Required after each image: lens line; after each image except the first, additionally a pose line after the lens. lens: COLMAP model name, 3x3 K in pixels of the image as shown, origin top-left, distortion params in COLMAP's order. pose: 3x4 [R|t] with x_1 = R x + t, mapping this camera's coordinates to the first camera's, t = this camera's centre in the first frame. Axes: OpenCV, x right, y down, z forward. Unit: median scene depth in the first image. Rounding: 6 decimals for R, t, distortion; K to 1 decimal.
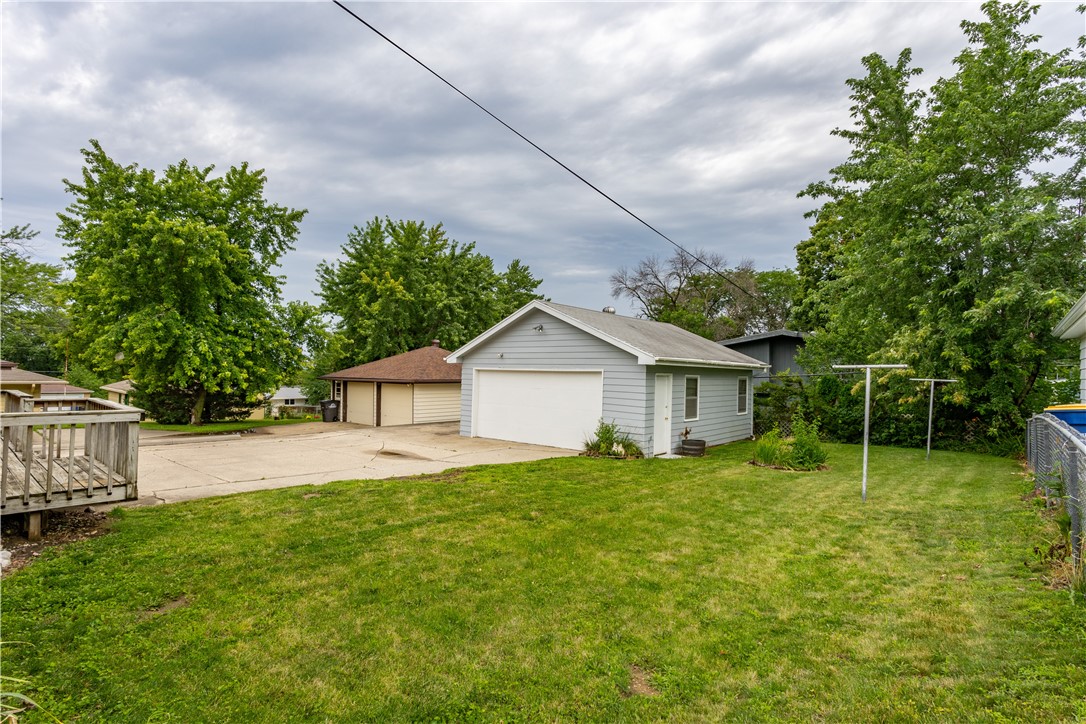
lens RADIAL K [[529.0, 0, 538.5], [0, 529.0, 370.4], [0, 0, 1]] dist [-0.001428, -0.000508]
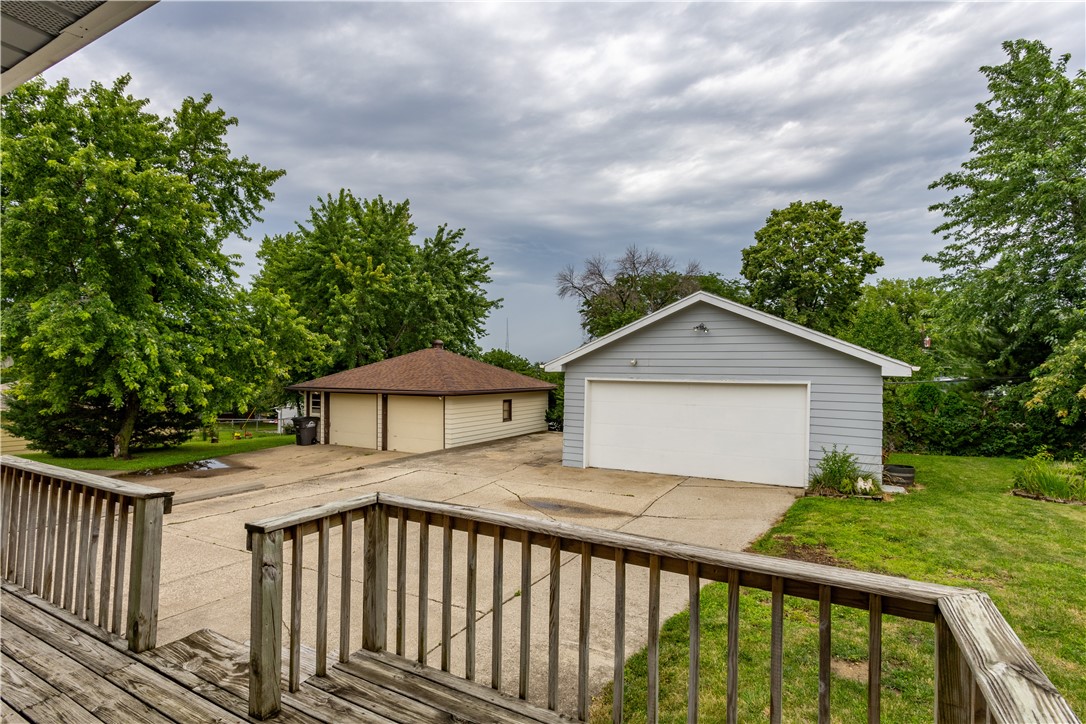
lens RADIAL K [[529.0, 0, 543.1], [0, 529.0, 366.4], [0, 0, 1]] dist [-0.001428, -0.000508]
pose [[0.975496, -0.002101, 0.220008, -0.253136], [0.004071, 0.999956, -0.008501, -0.011160], [-0.219980, 0.009188, 0.975461, 0.183800]]
